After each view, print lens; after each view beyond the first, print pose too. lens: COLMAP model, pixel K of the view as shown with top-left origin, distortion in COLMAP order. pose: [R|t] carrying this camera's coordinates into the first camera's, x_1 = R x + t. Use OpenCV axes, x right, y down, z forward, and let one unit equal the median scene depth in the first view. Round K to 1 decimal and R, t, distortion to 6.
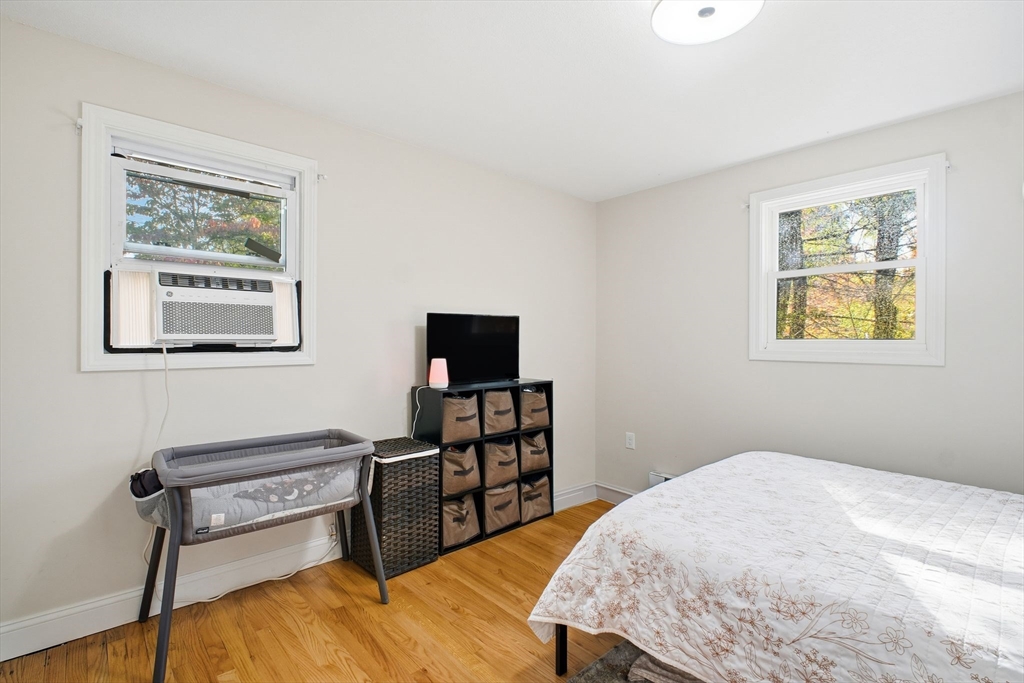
lens RADIAL K [[478.6, 0, 508.0], [0, 478.6, 341.1], [0, 0, 1]] dist [-0.000935, -0.000840]
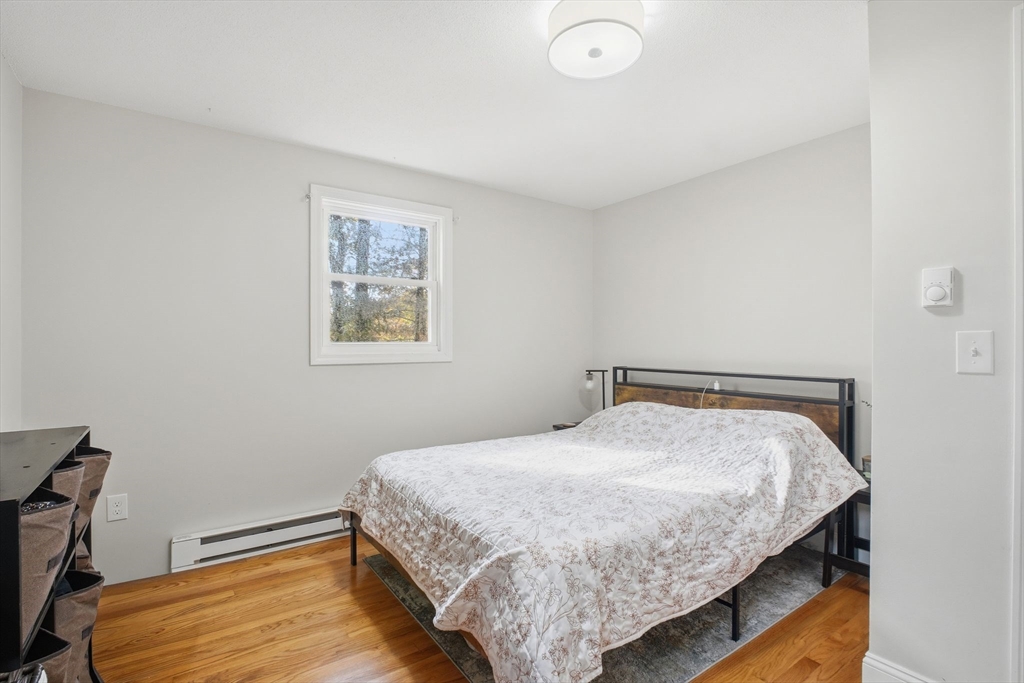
lens RADIAL K [[478.6, 0, 507.9], [0, 478.6, 342.2], [0, 0, 1]] dist [-0.000935, -0.000840]
pose [[0.123099, -0.002172, 0.992392, -0.794094], [0.003234, 0.999993, 0.001788, -0.010128], [-0.992389, 0.002989, 0.123106, 1.149458]]
